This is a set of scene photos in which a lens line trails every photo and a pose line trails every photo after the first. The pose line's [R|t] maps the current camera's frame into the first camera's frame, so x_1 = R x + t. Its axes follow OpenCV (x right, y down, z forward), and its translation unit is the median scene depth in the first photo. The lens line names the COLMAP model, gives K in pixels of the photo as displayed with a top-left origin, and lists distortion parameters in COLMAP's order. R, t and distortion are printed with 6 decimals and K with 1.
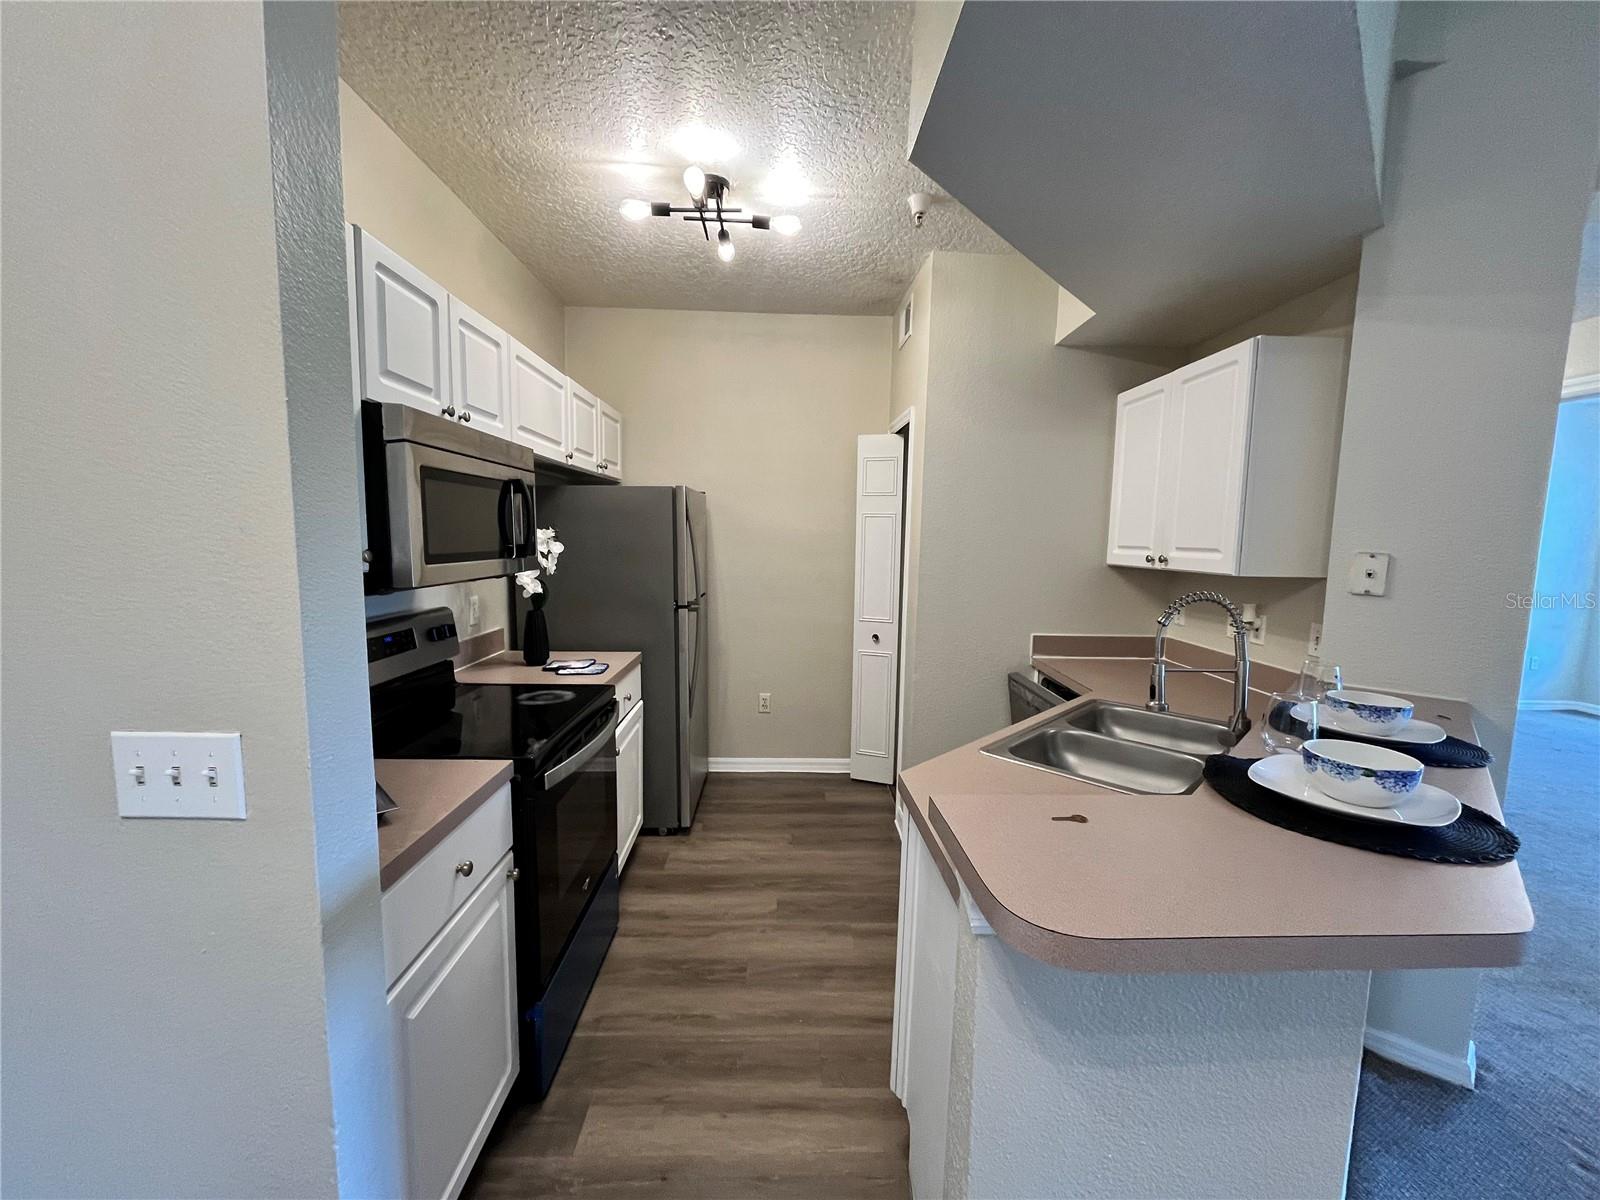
lens RADIAL K [[648.7, 0, 796.2], [0, 648.7, 600.8], [0, 0, 1]] dist [-0.002769, 0.000038]
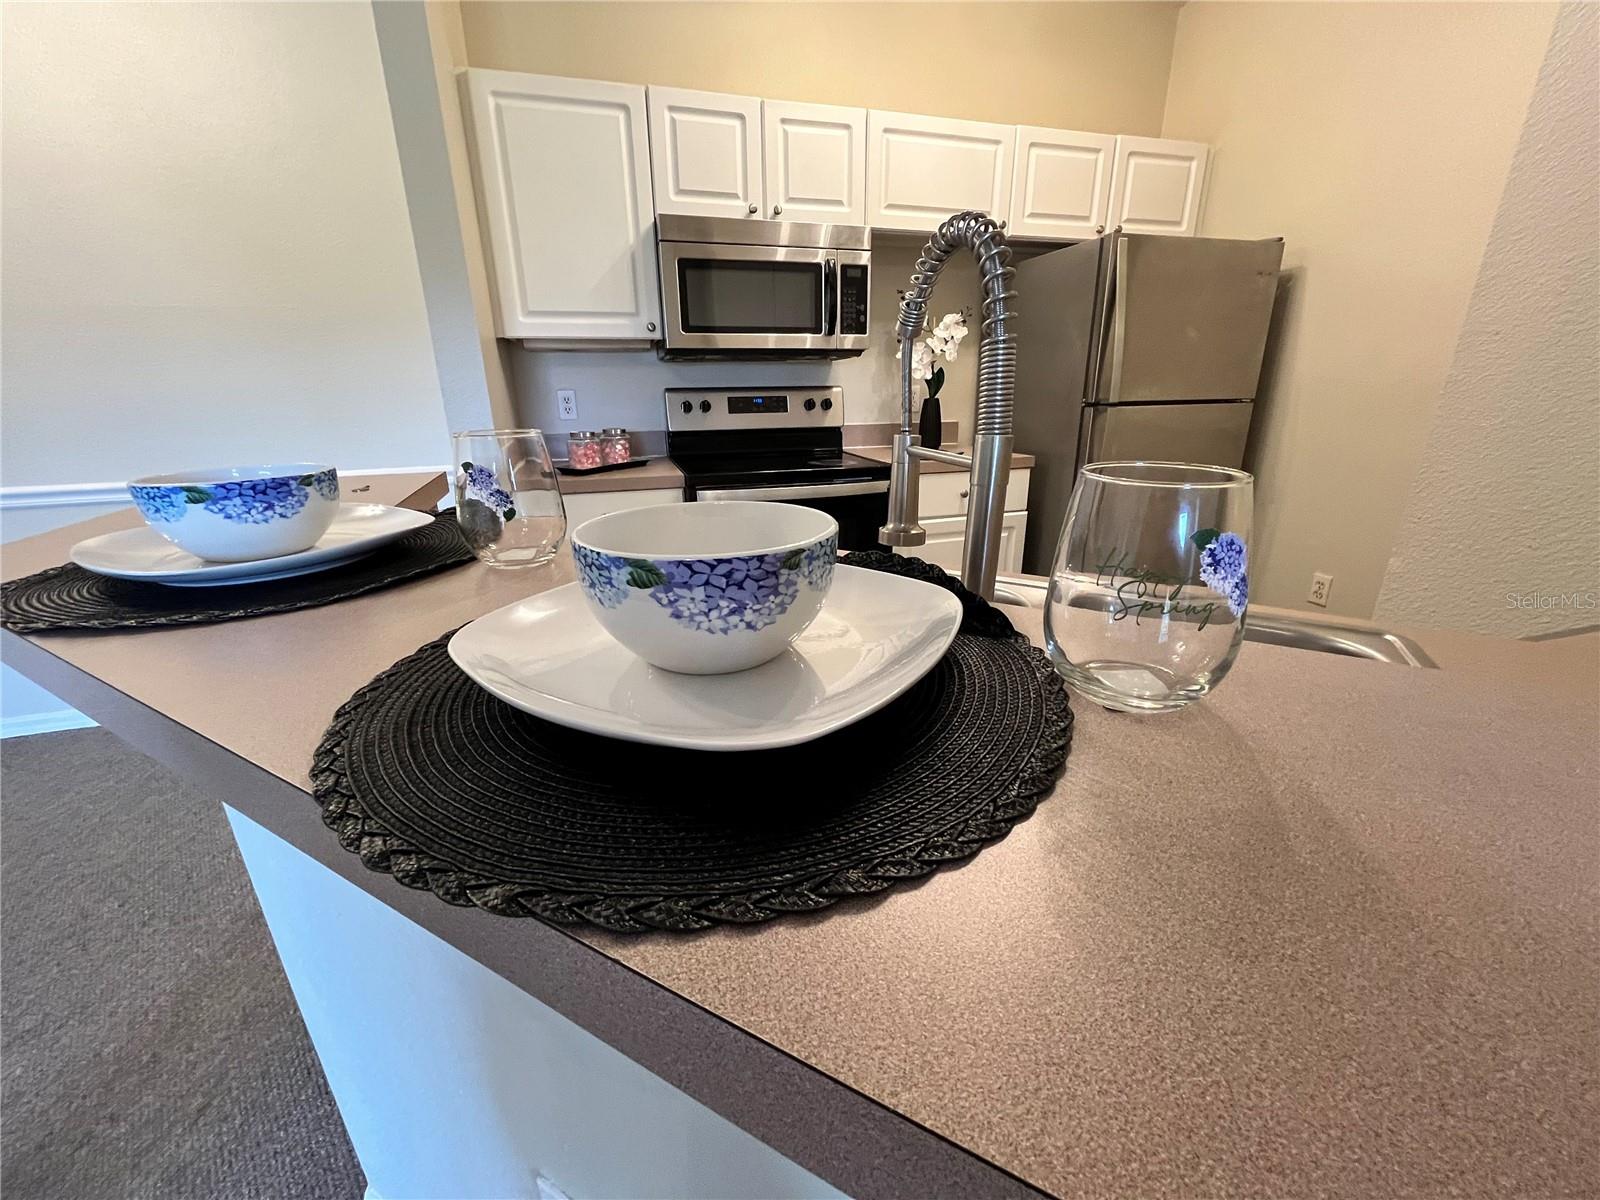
lens RADIAL K [[648.7, 0, 796.2], [0, 648.7, 600.8], [0, 0, 1]] dist [-0.002769, 0.000038]
pose [[0.255968, 0.291020, -0.921839, 0.771705], [-0.086821, 0.956676, 0.277910, 0.072189], [0.962778, 0.008899, 0.270145, 0.651336]]
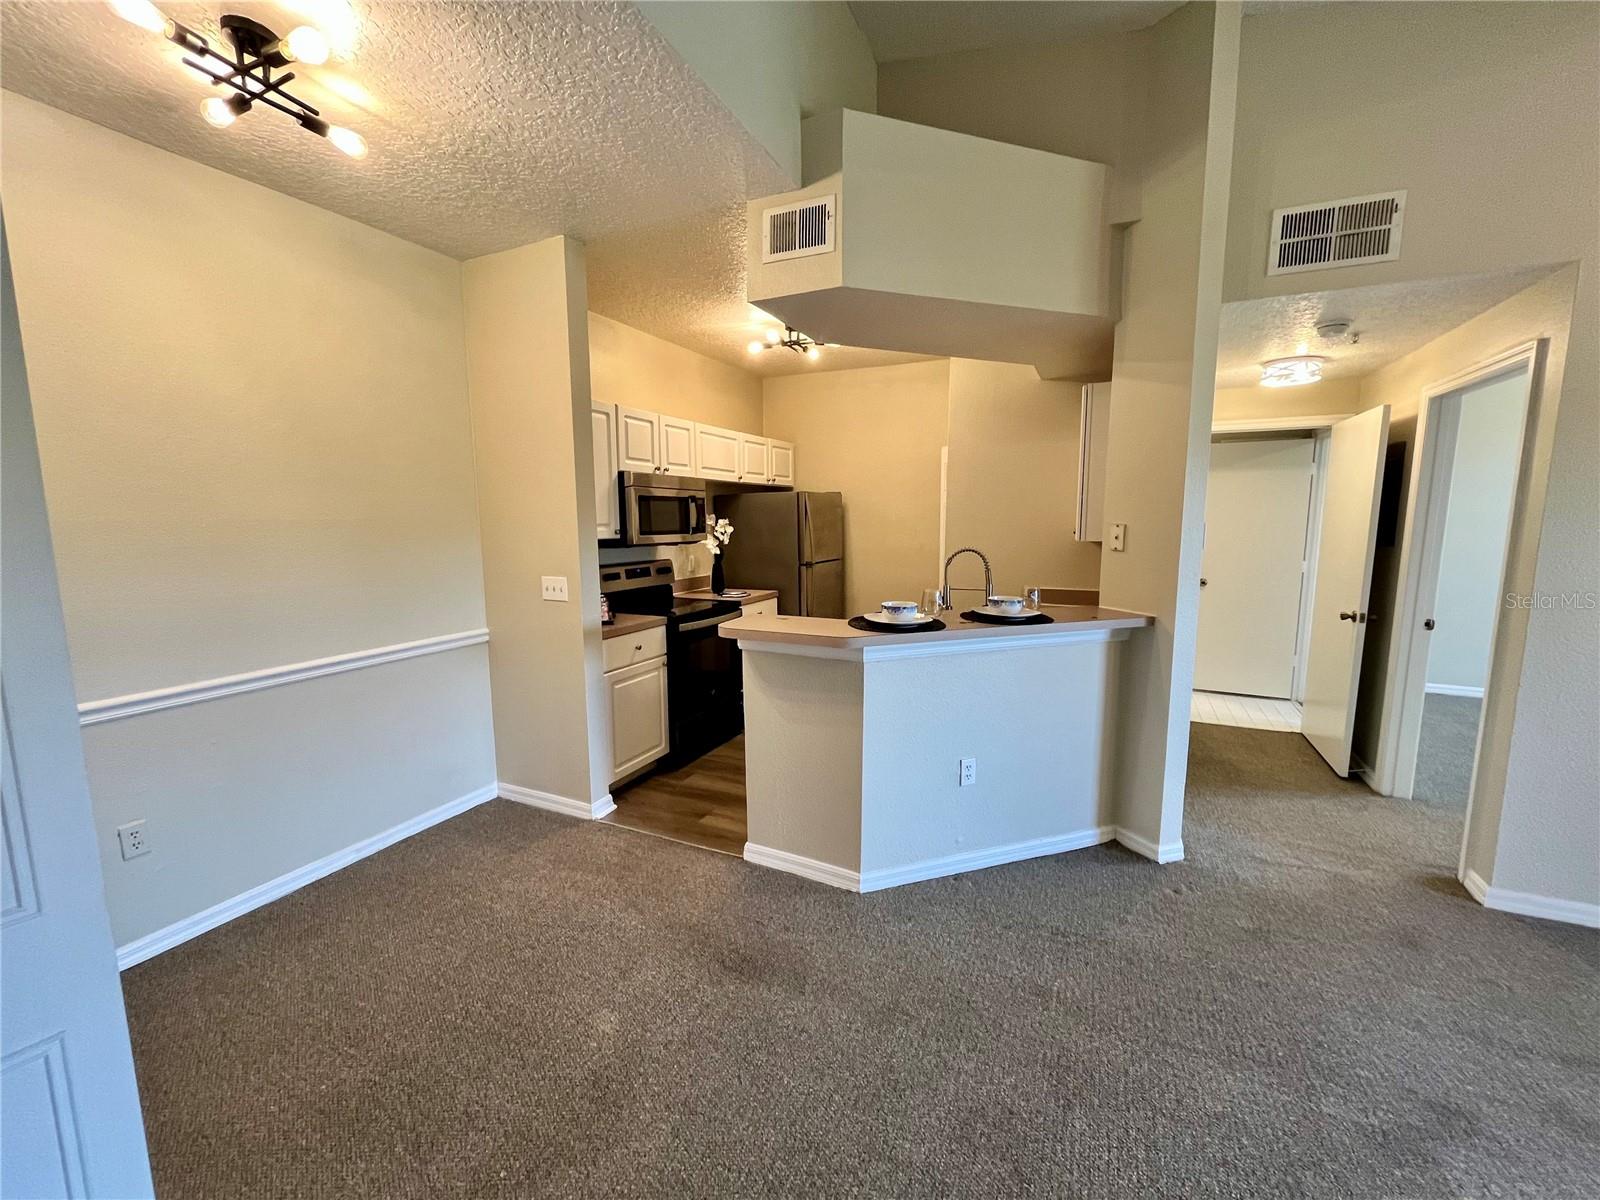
lens RADIAL K [[648.7, 0, 796.2], [0, 648.7, 600.8], [0, 0, 1]] dist [-0.002769, 0.000038]
pose [[0.891373, 0.036429, -0.451804, 0.814762], [-0.027194, 0.999268, 0.026921, 0.083381], [0.452454, -0.011710, 0.891711, -0.701097]]
